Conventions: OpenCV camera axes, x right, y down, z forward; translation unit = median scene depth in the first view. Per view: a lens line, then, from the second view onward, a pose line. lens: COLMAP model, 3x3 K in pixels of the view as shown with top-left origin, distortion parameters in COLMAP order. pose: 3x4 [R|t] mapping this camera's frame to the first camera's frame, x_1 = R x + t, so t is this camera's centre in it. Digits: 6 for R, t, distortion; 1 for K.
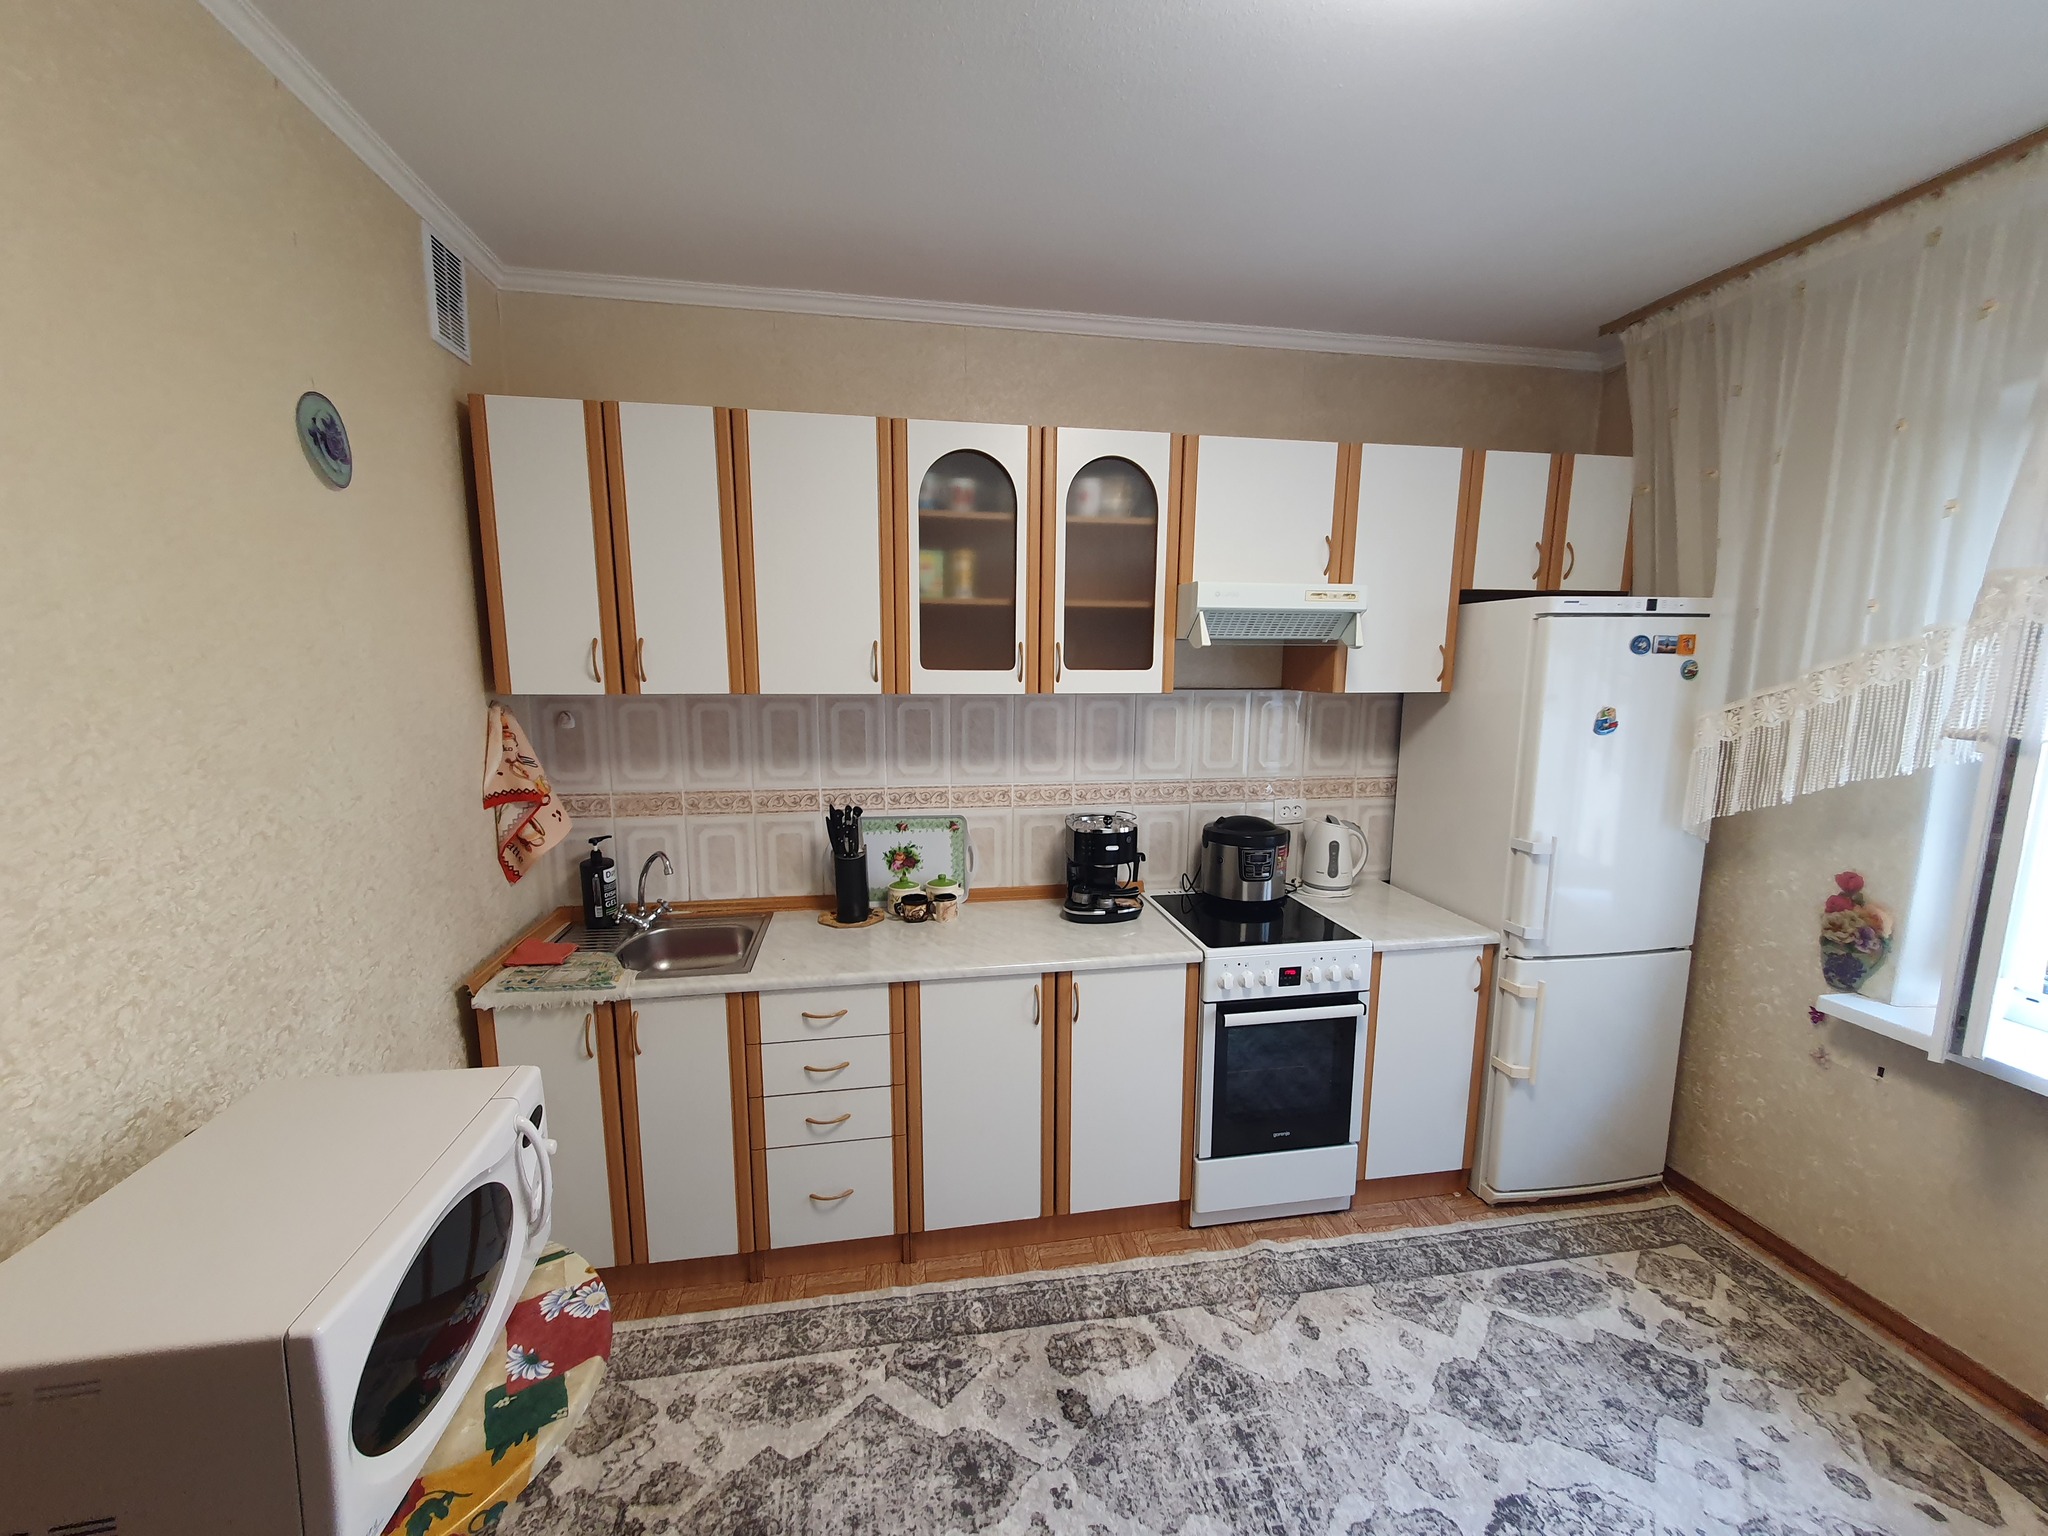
lens RADIAL K [[833.2, 0, 1027.5], [0, 833.2, 798.0], [0, 0, 1]] dist [0.002523, 0.003140]
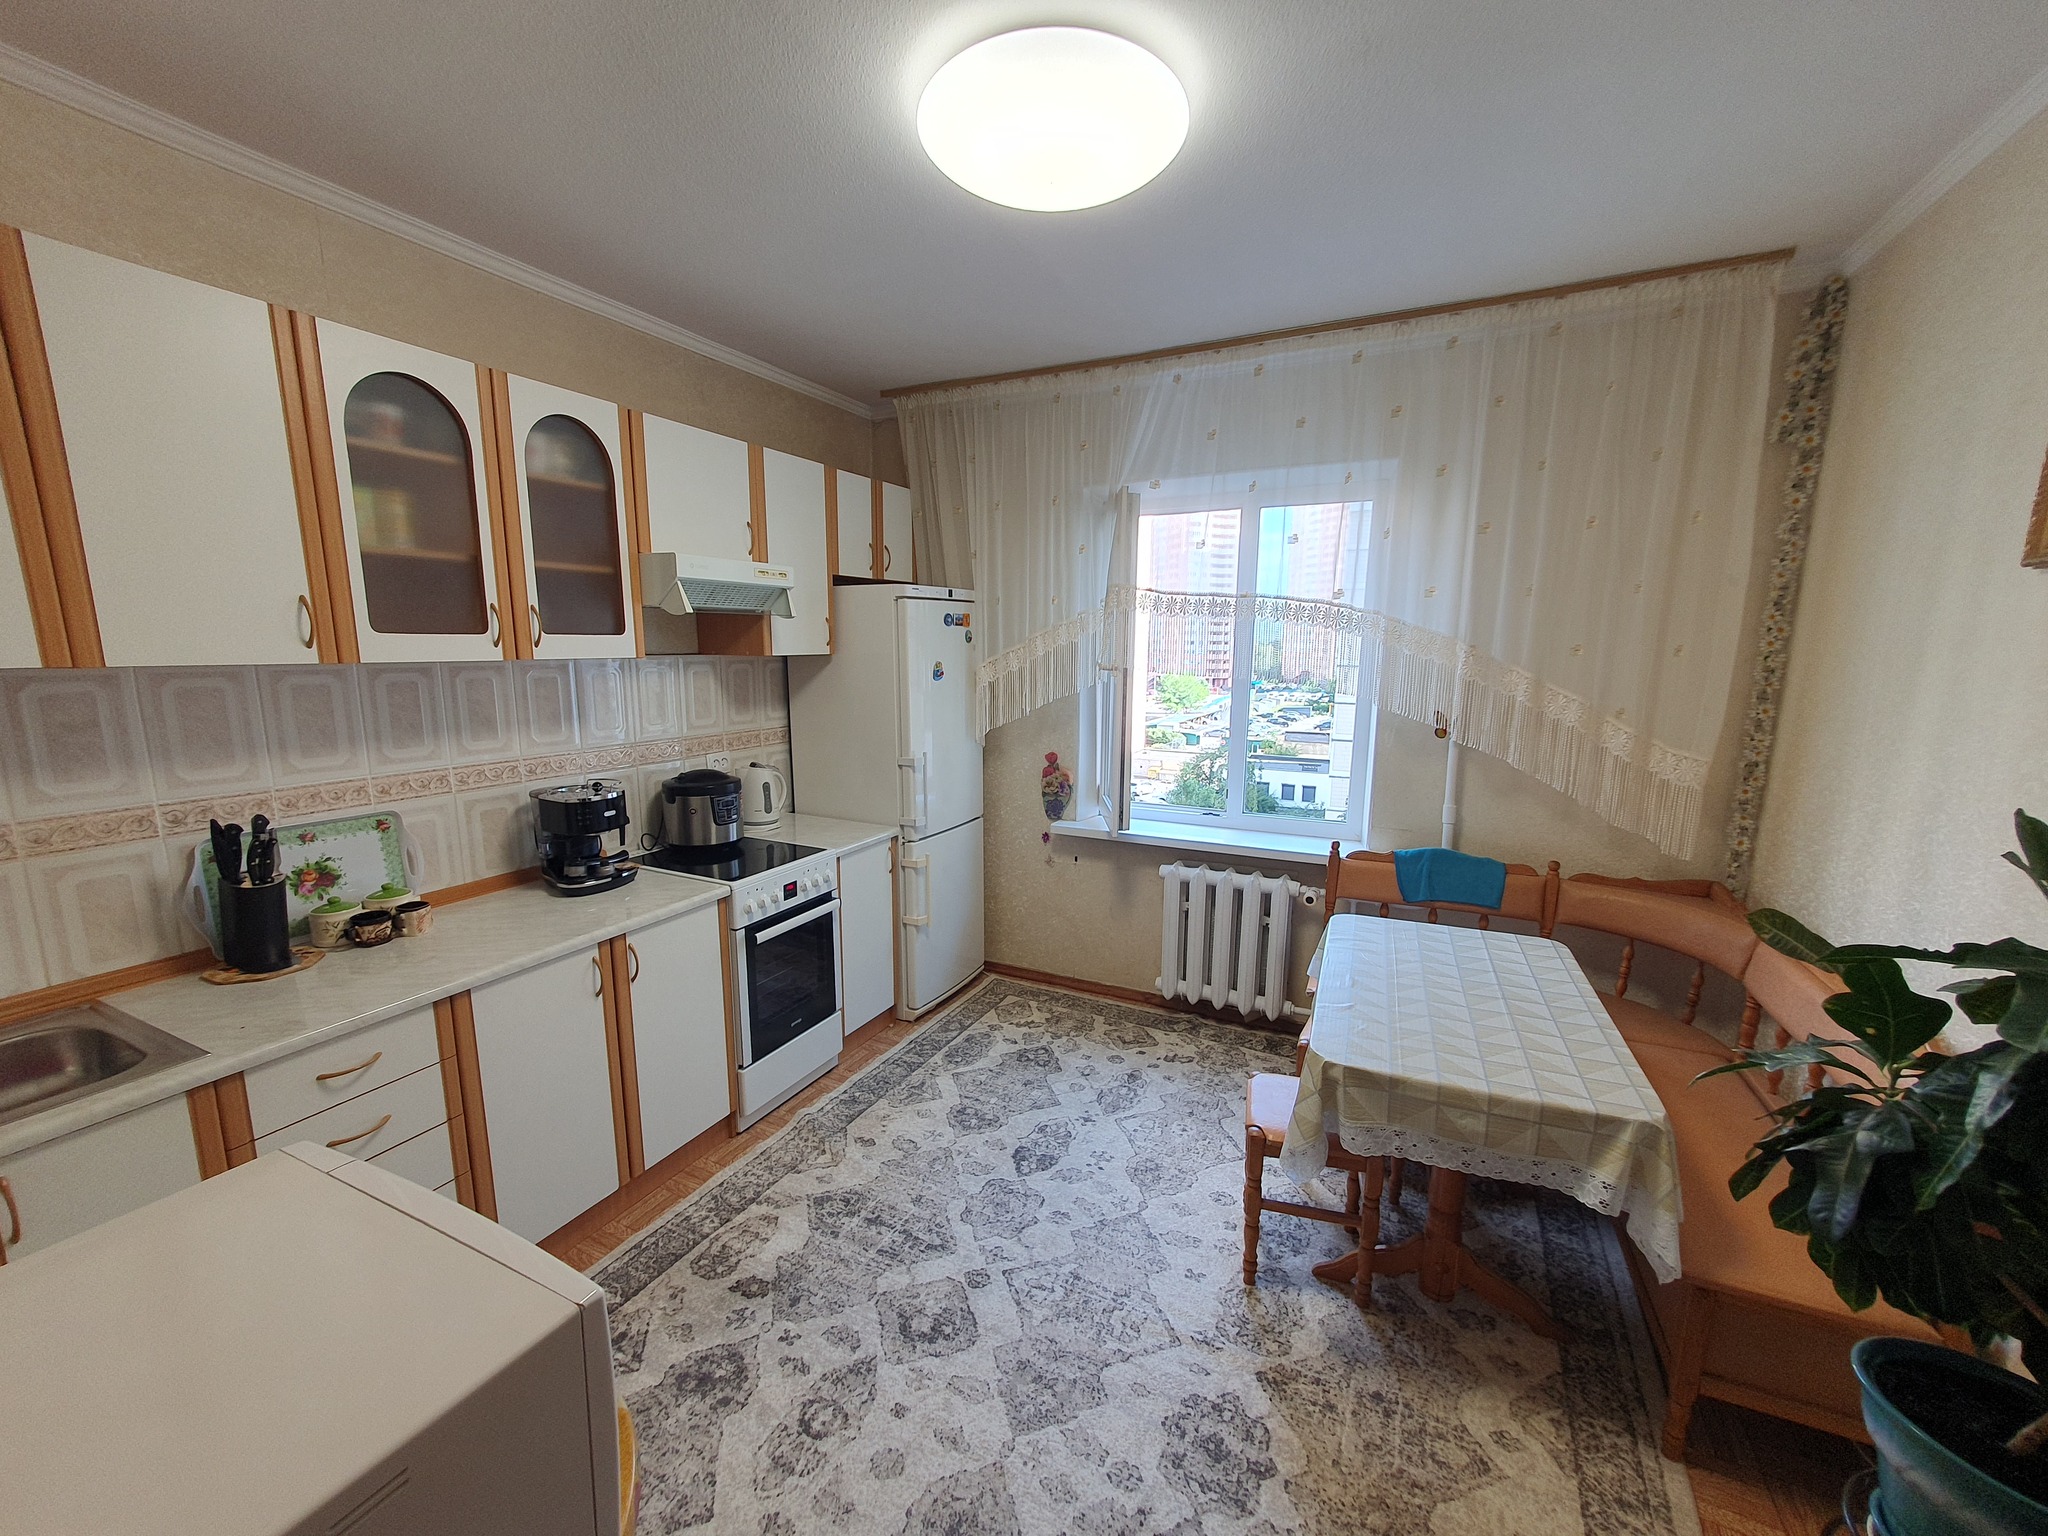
lens RADIAL K [[833.2, 0, 1027.5], [0, 833.2, 798.0], [0, 0, 1]] dist [0.002523, 0.003140]
pose [[0.588518, -0.151849, 0.794096, -0.422941], [0.123569, 0.987558, 0.097264, 0.006162], [-0.798985, 0.040884, 0.599959, -0.007538]]
